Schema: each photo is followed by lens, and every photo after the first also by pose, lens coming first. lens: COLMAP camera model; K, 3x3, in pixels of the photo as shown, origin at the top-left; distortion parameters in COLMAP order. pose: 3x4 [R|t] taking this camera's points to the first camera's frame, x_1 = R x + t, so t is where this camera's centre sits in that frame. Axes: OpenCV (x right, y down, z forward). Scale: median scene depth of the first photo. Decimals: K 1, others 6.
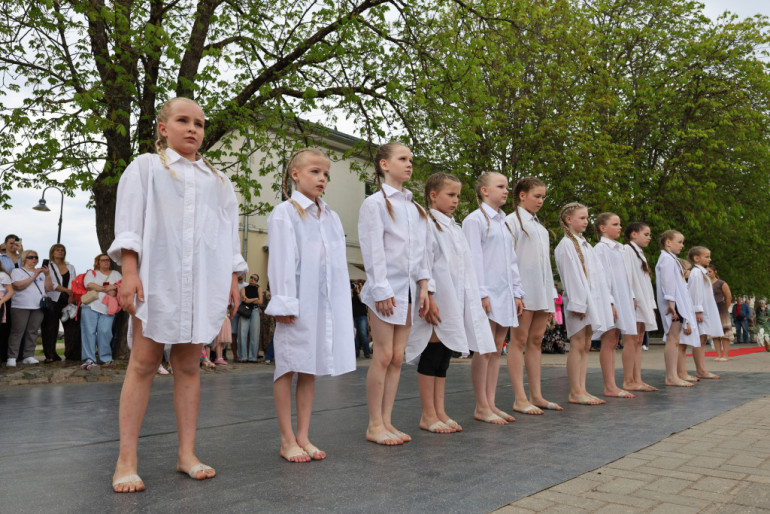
lens RADIAL K [[527.5, 0, 385.0], [0, 527.5, 257.0], [0, 0, 1]] dist [0.005304, -0.001806]
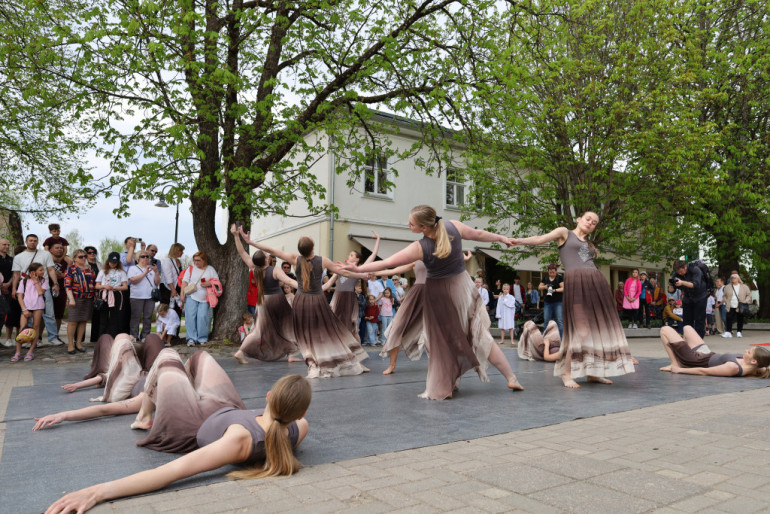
lens RADIAL K [[527.5, 0, 385.0], [0, 527.5, 257.0], [0, 0, 1]] dist [0.005304, -0.001806]
pose [[0.981417, -0.011550, -0.191541, 0.106533], [0.019174, 0.999094, 0.037994, -0.031646], [0.190929, -0.040960, 0.980749, -0.090969]]
